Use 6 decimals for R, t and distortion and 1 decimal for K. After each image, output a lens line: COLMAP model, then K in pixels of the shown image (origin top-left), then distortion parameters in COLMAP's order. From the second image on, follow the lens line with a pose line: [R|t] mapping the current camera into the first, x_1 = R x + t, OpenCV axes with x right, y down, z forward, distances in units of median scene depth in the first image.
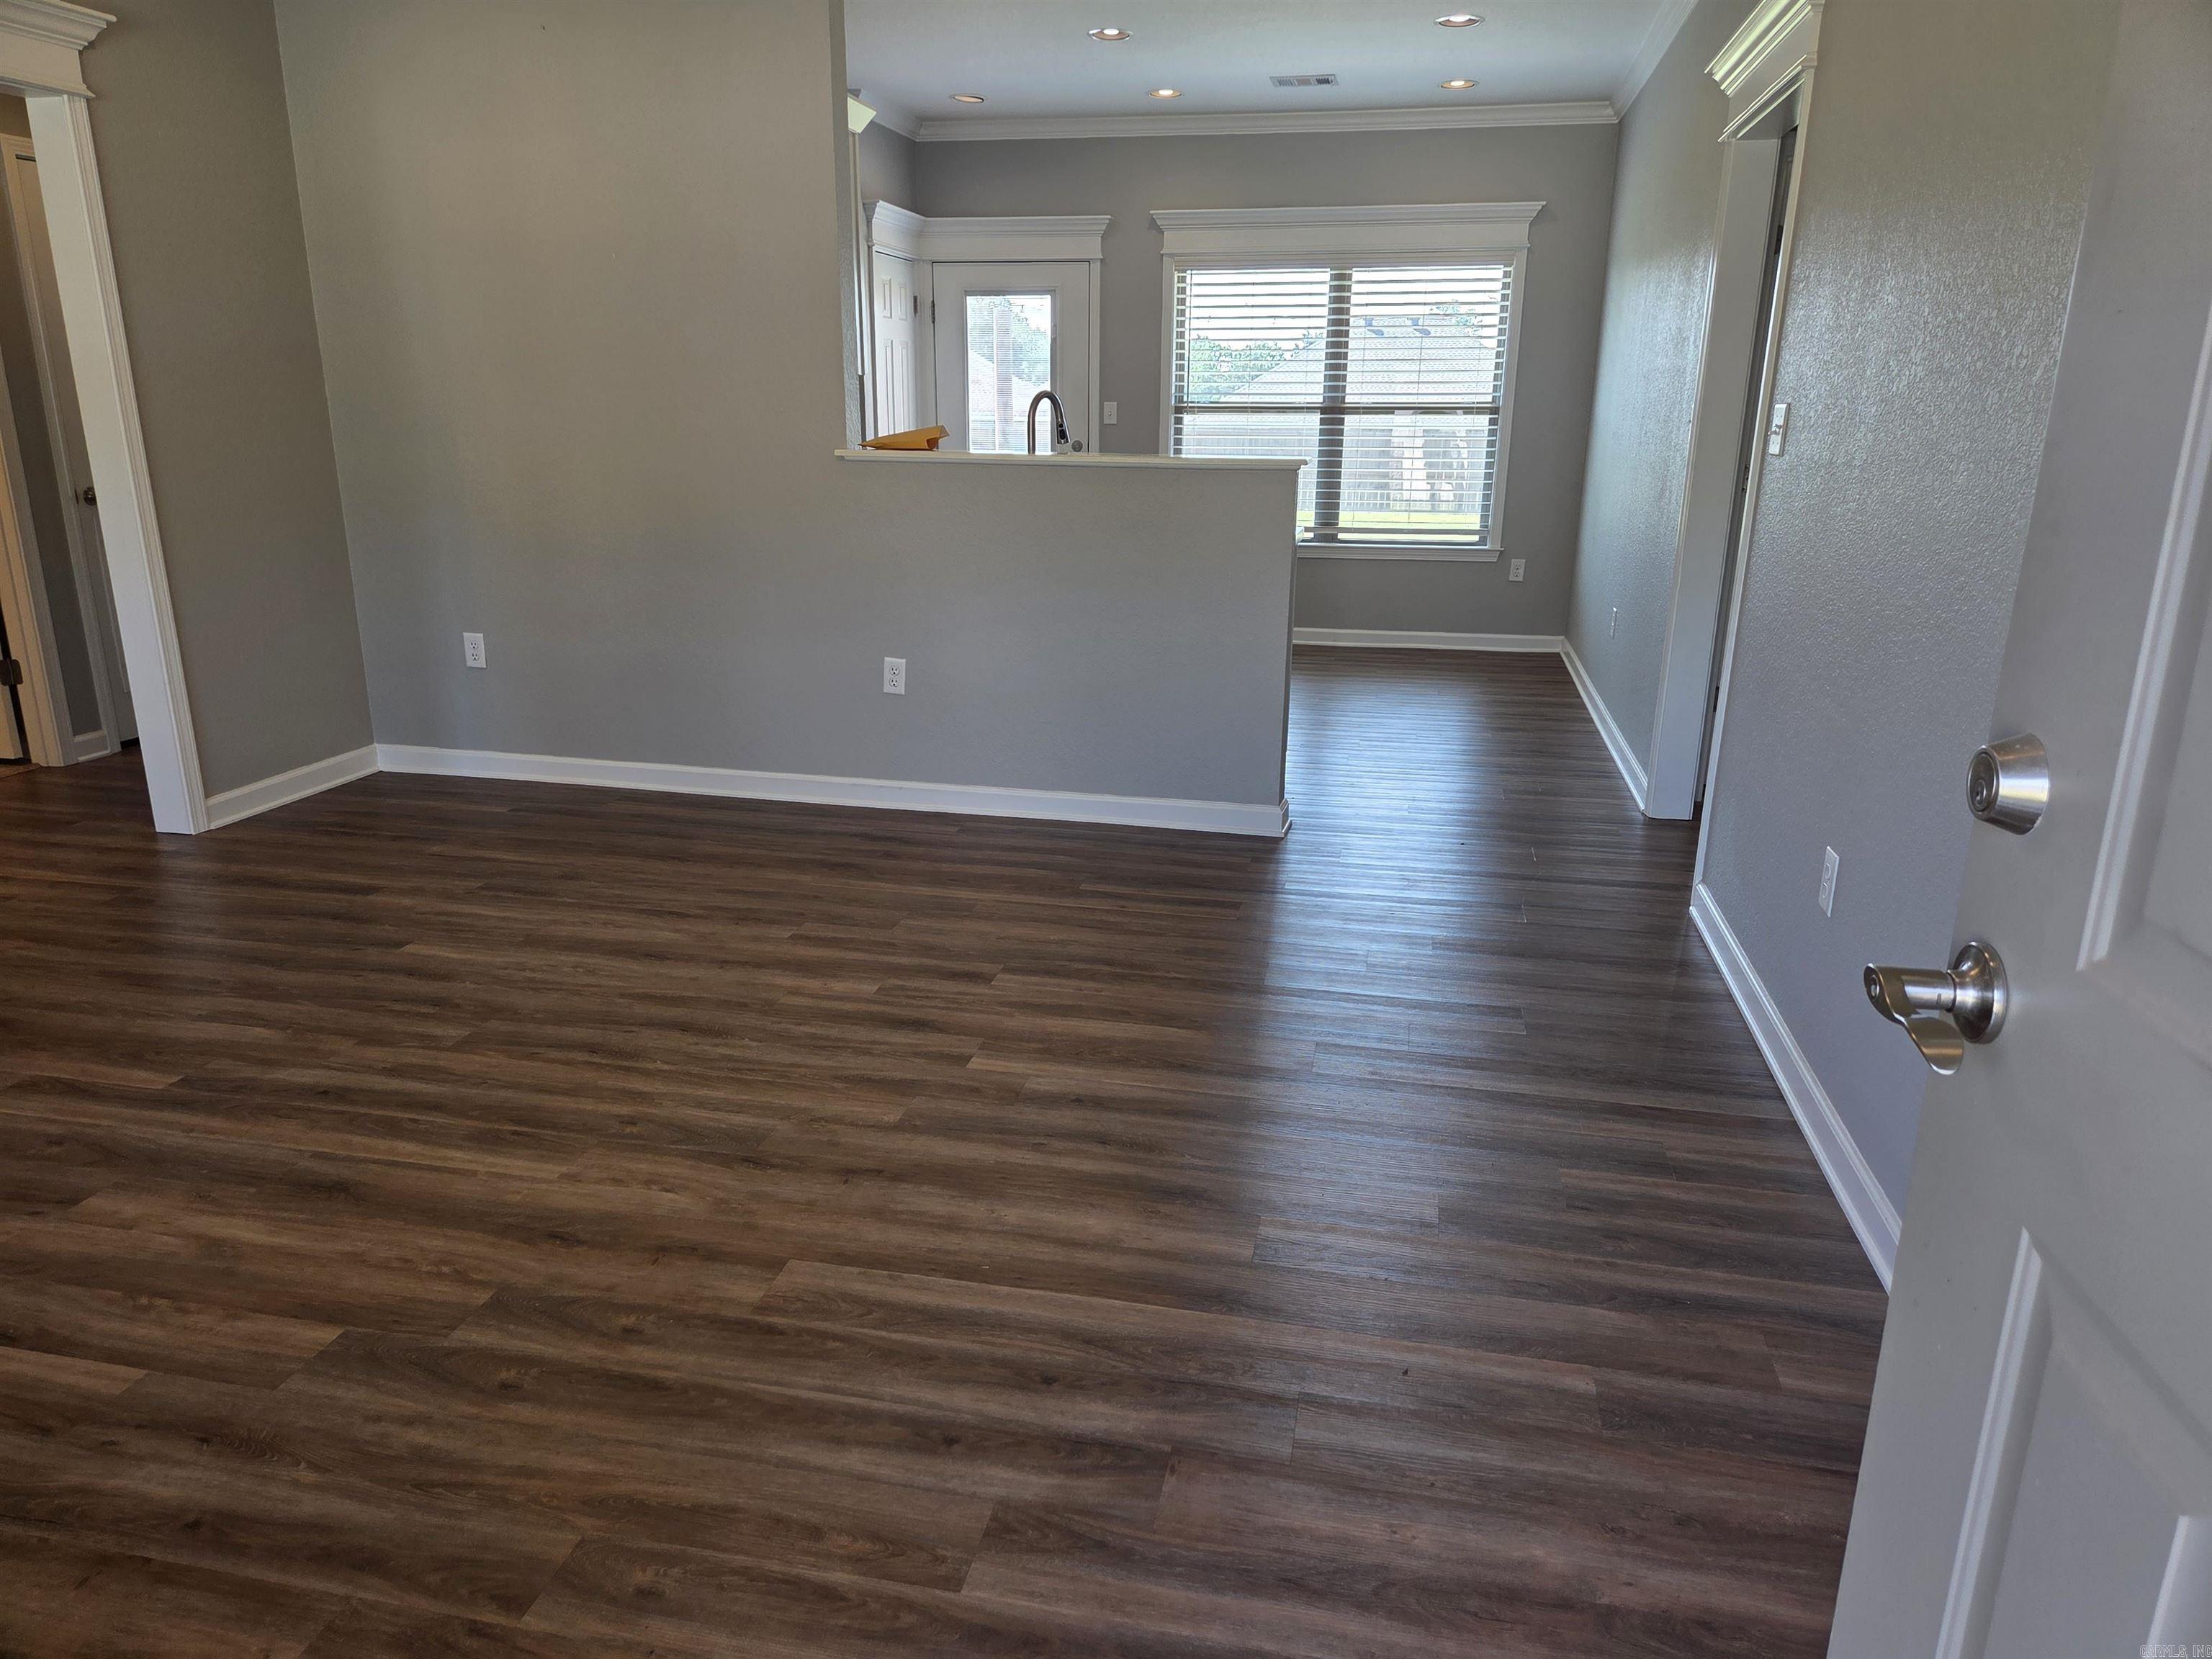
lens RADIAL K [[1476.9, 0, 1097.4], [0, 1476.9, 830.2], [0, 0, 1]] dist [0.081606, -0.076729]
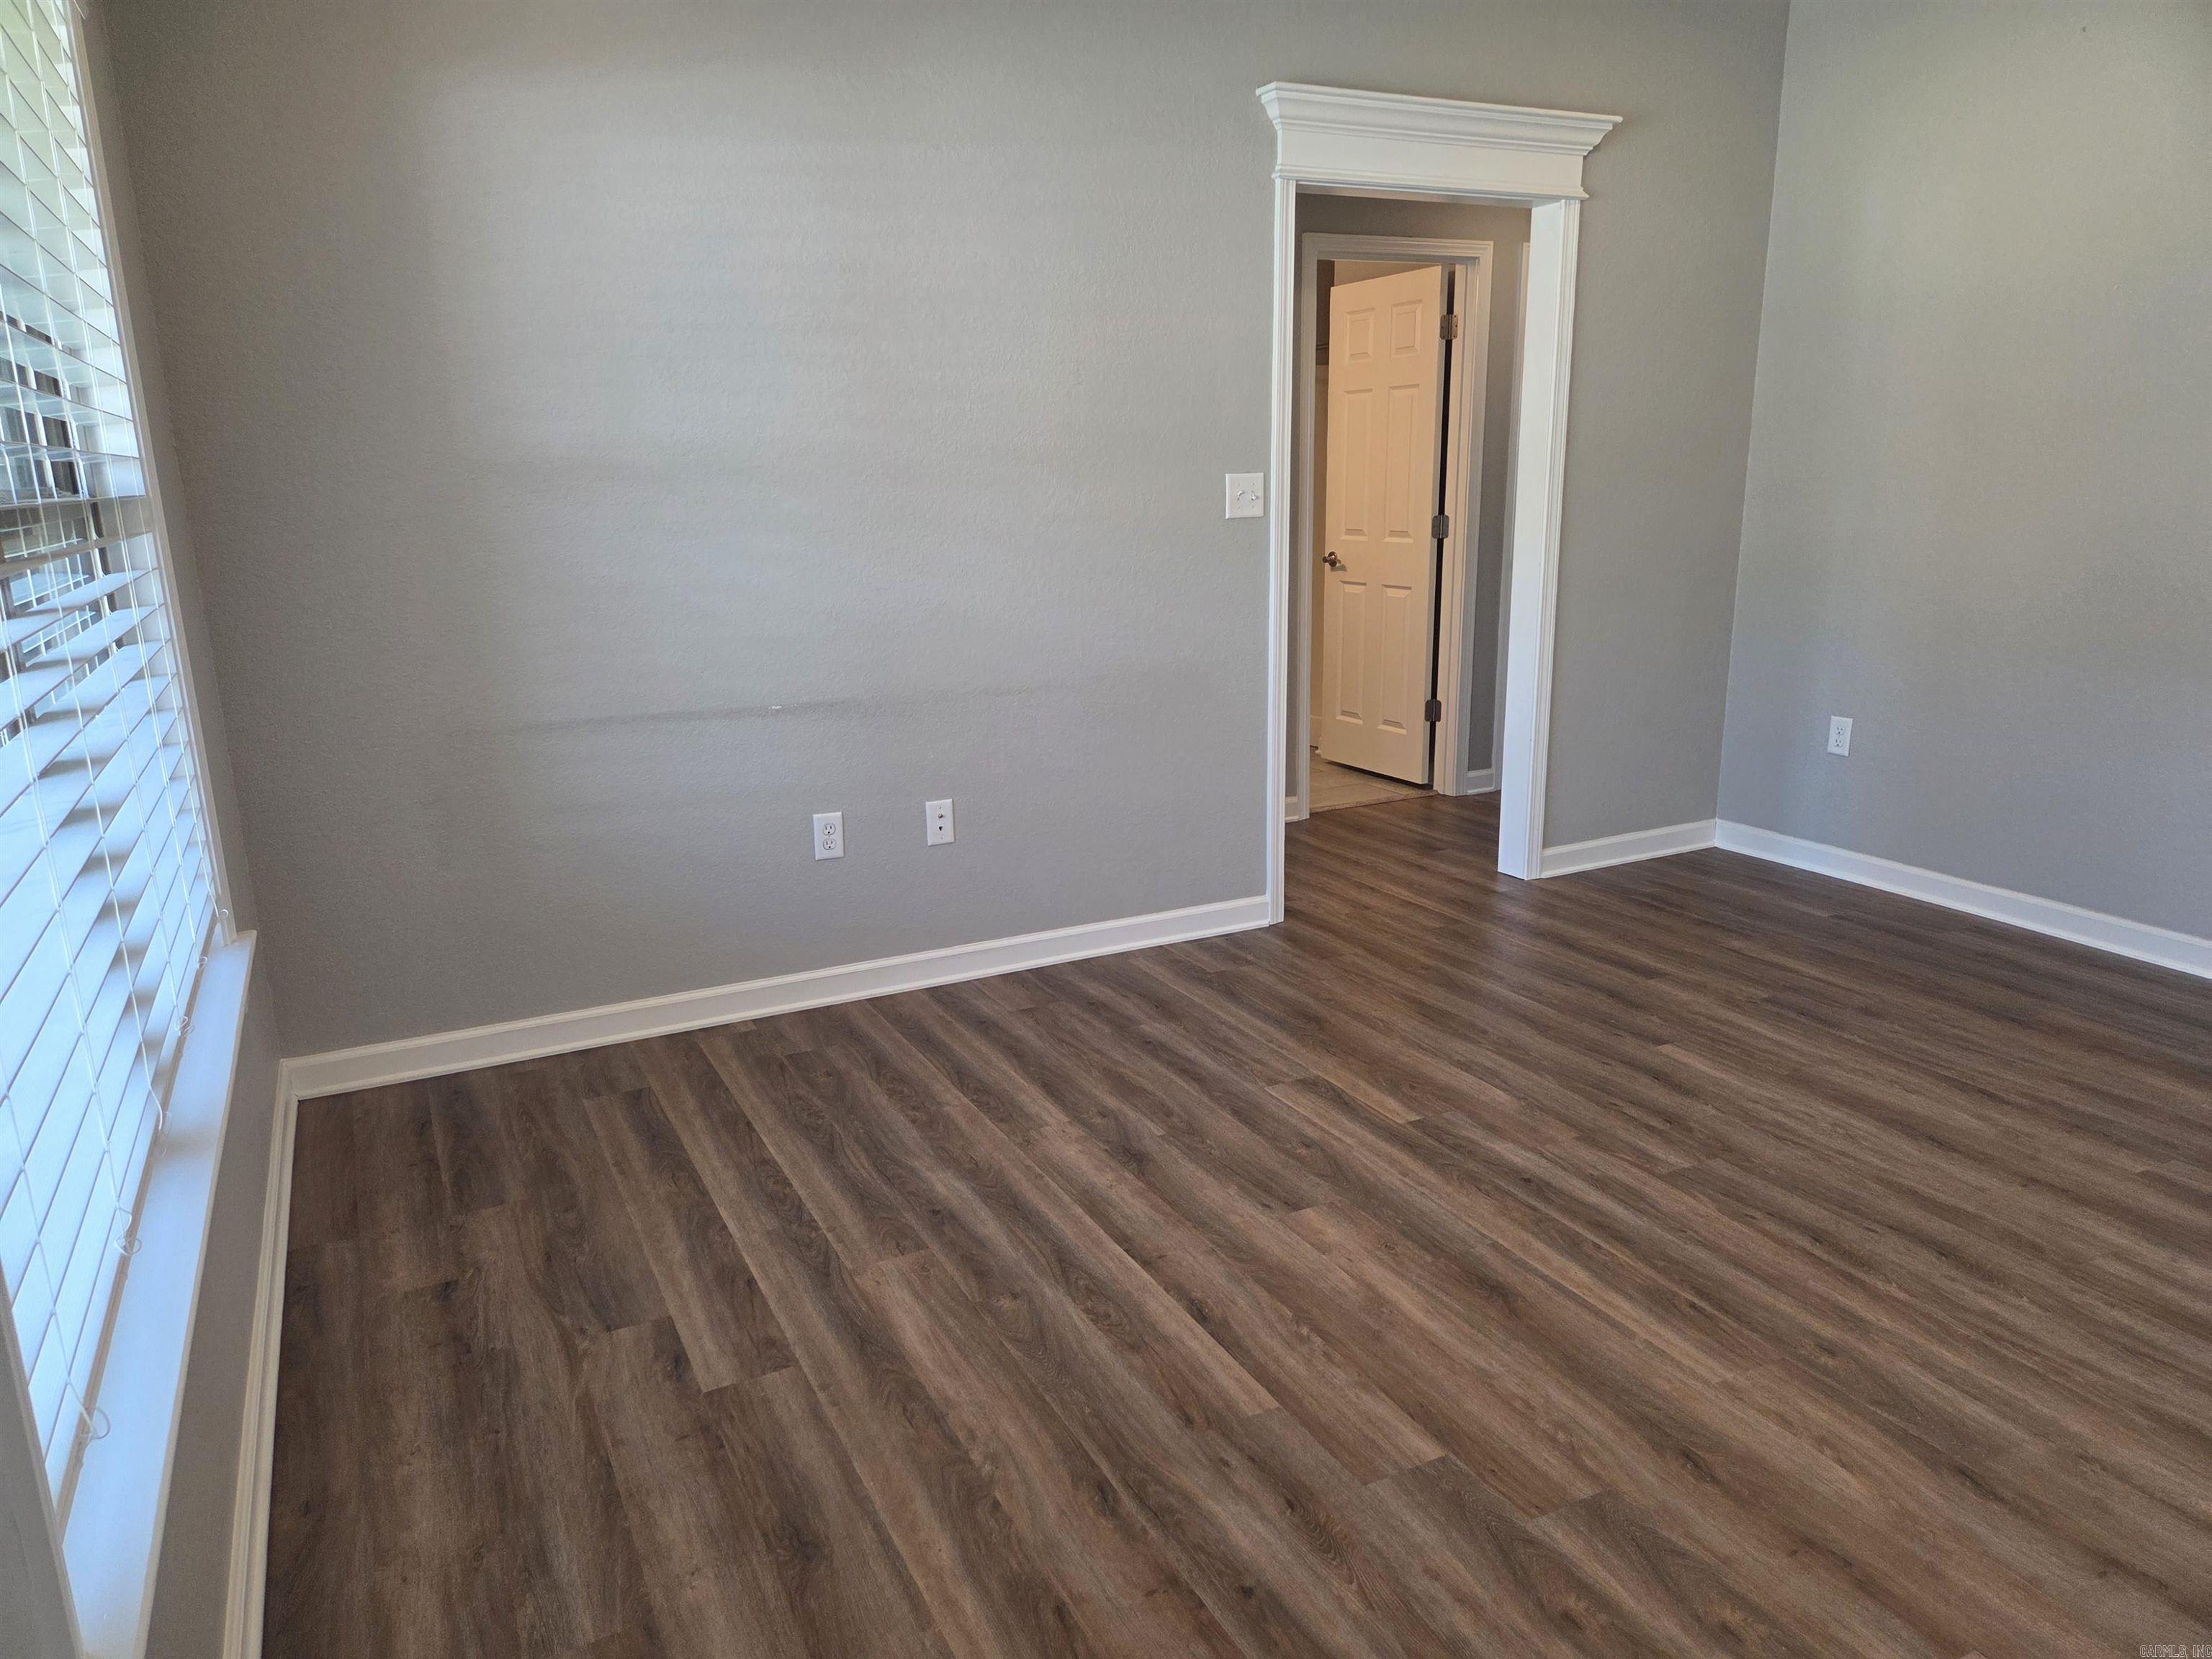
lens RADIAL K [[1476.9, 0, 1097.4], [0, 1476.9, 830.2], [0, 0, 1]] dist [0.081606, -0.076729]
pose [[0.624440, 0.162526, -0.763976, 0.016485], [-0.188787, 0.980516, 0.054286, -0.045280], [0.757914, 0.110330, 0.642957, 0.120839]]
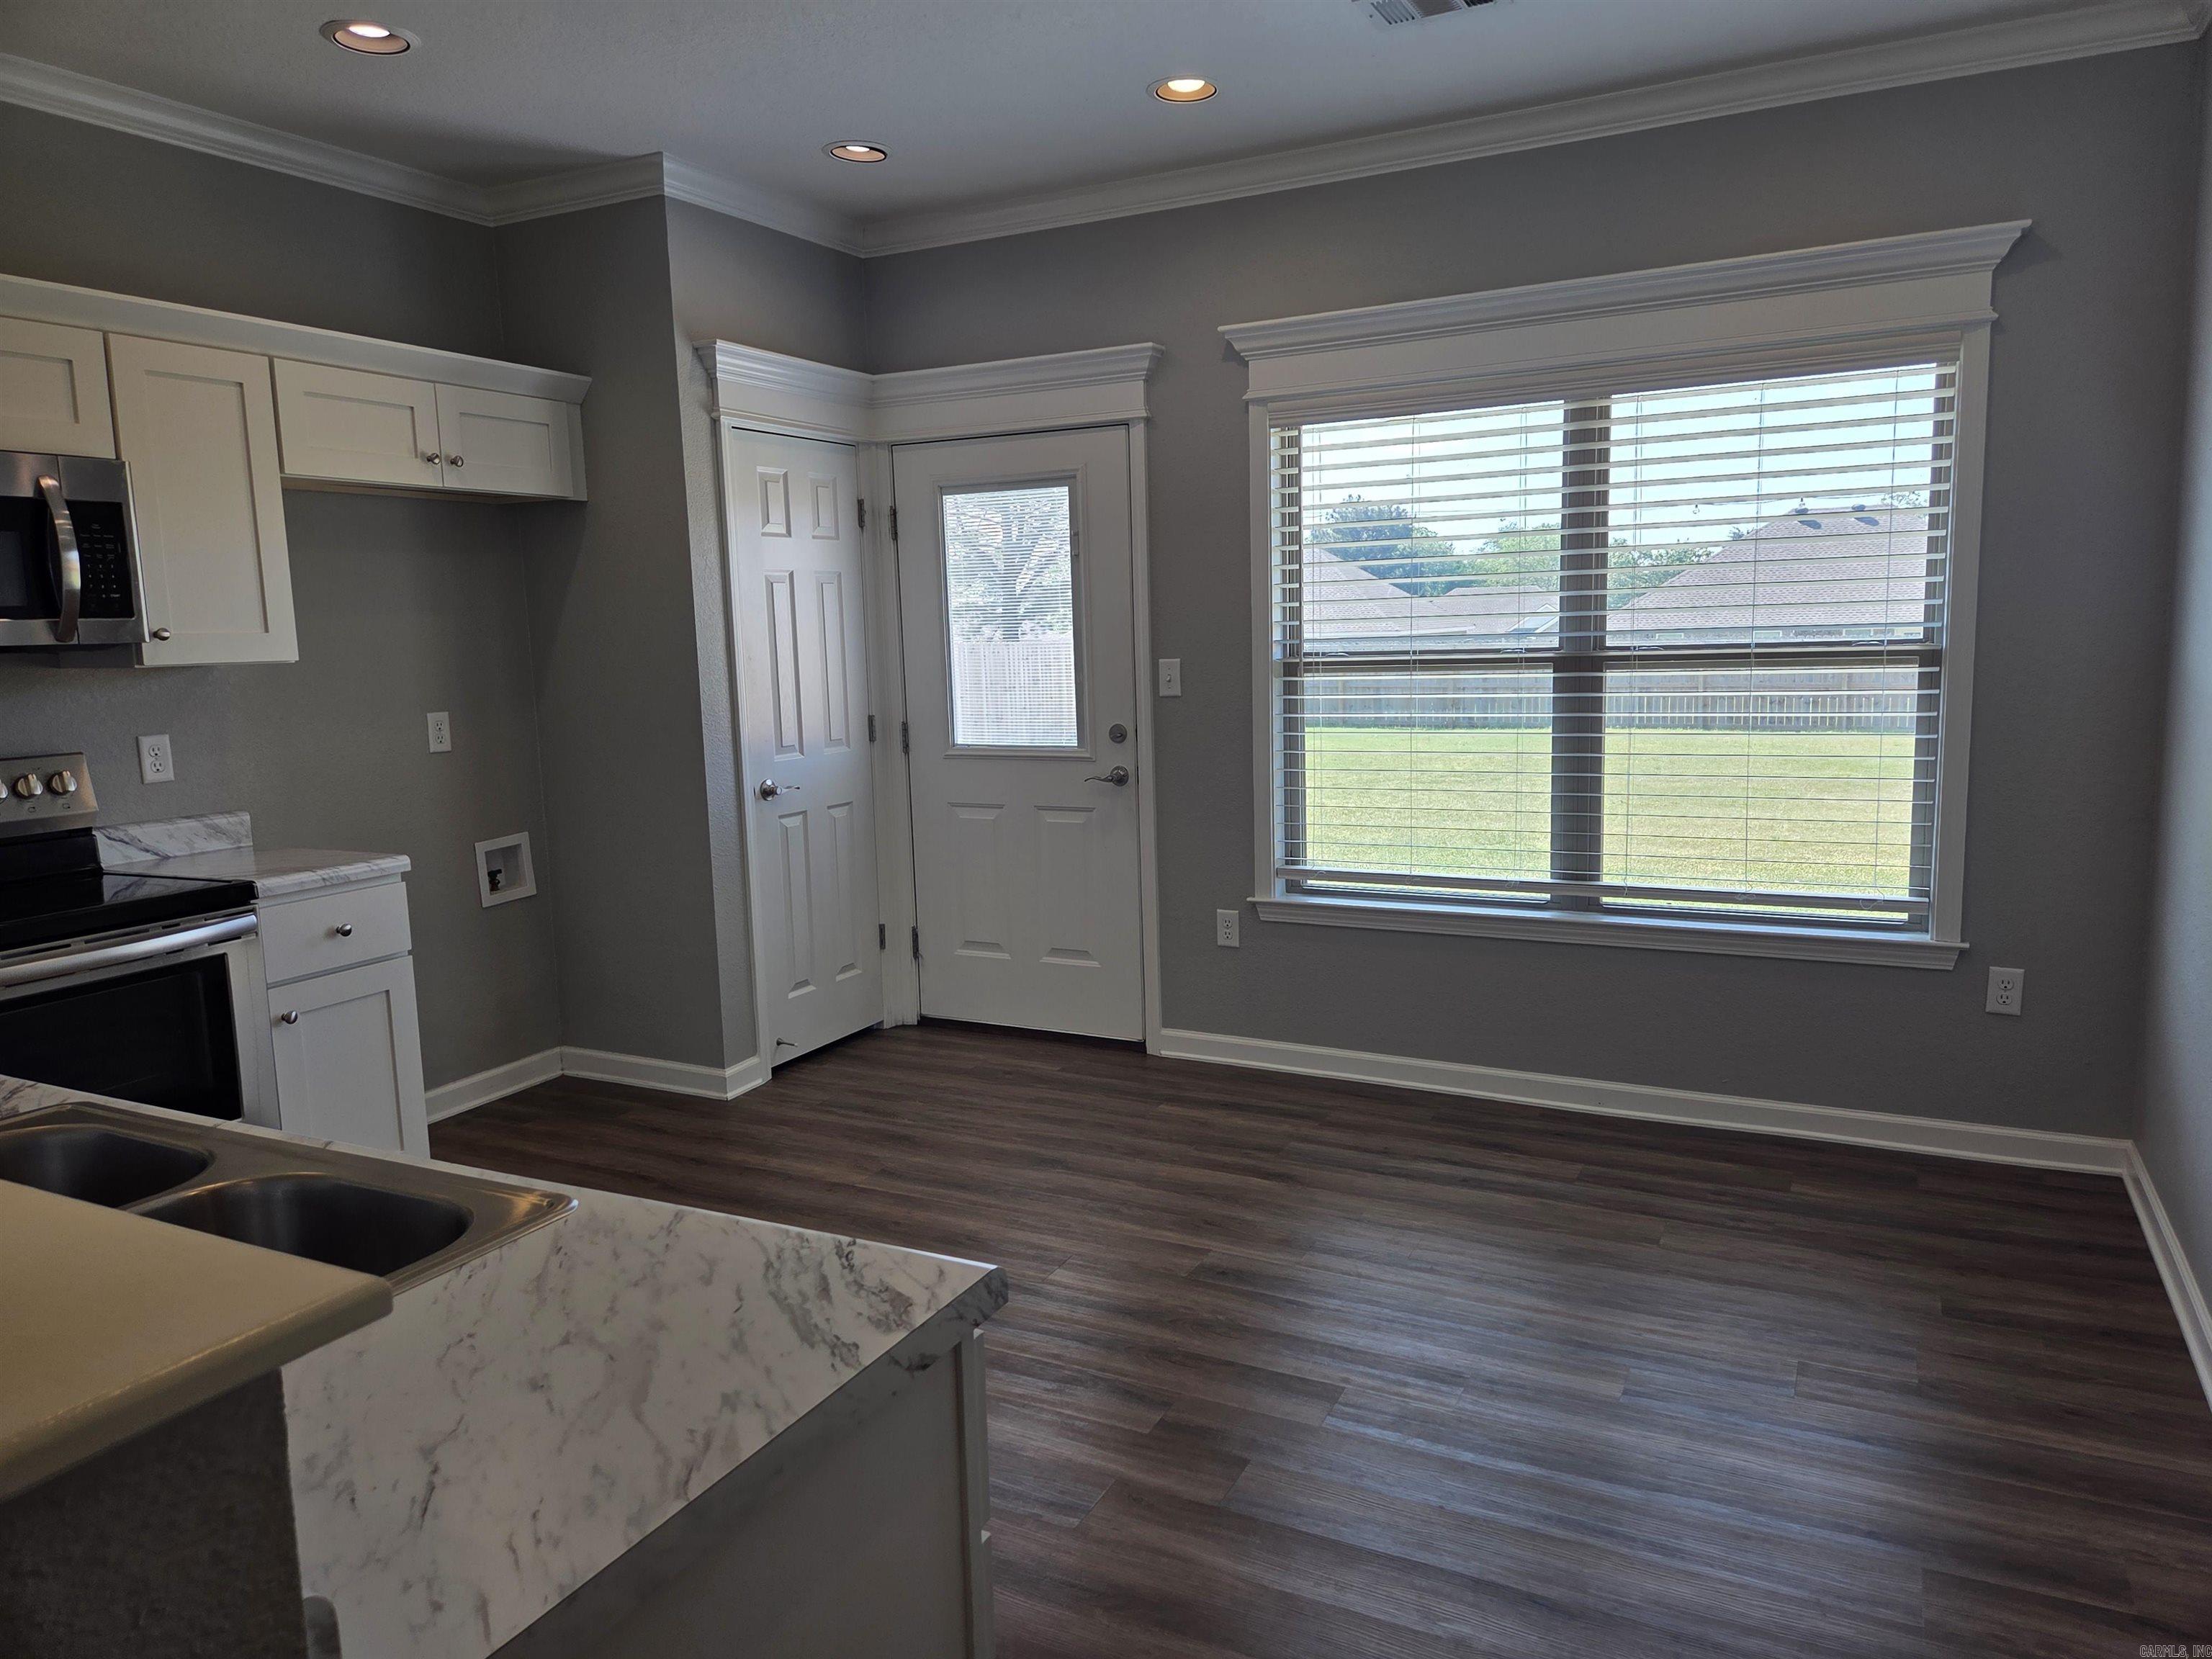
lens RADIAL K [[1472.6, 0, 1128.1], [0, 1472.6, 822.7], [0, 0, 1]] dist [0.070772, -0.058915]
pose [[0.967745, -0.004316, -0.251893, 0.351828], [-0.032121, 0.989579, -0.140362, -0.389675], [0.249874, 0.143925, 0.957522, 1.239558]]
